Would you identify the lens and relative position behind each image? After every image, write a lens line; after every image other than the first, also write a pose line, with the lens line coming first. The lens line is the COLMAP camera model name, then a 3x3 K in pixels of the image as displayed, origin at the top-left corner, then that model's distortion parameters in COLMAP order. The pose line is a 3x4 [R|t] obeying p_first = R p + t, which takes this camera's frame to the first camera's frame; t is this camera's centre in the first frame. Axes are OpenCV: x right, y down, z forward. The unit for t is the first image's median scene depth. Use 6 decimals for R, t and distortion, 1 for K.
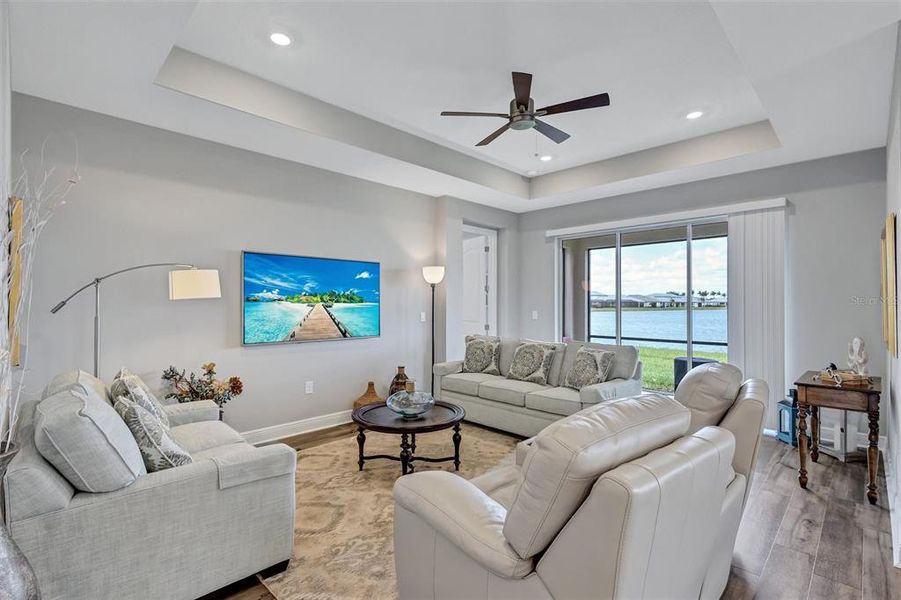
lens RADIAL K [[405.3, 0, 468.0], [0, 405.3, 301.4], [0, 0, 1]] dist [0.025838, 0.000022]
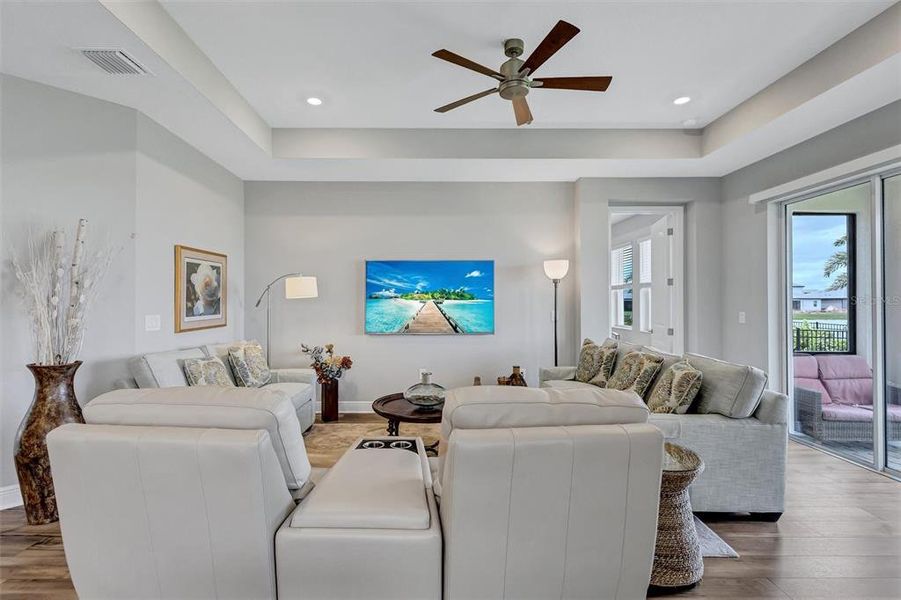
lens RADIAL K [[419.1, 0, 450.5], [0, 419.1, 300.0], [0, 0, 1]] dist [0.024592, -0.000051]
pose [[0.731475, -0.001325, -0.681868, 0.436382], [0.000710, 0.999999, -0.001181, 0.005217], [0.681868, 0.000380, 0.731475, 0.174725]]
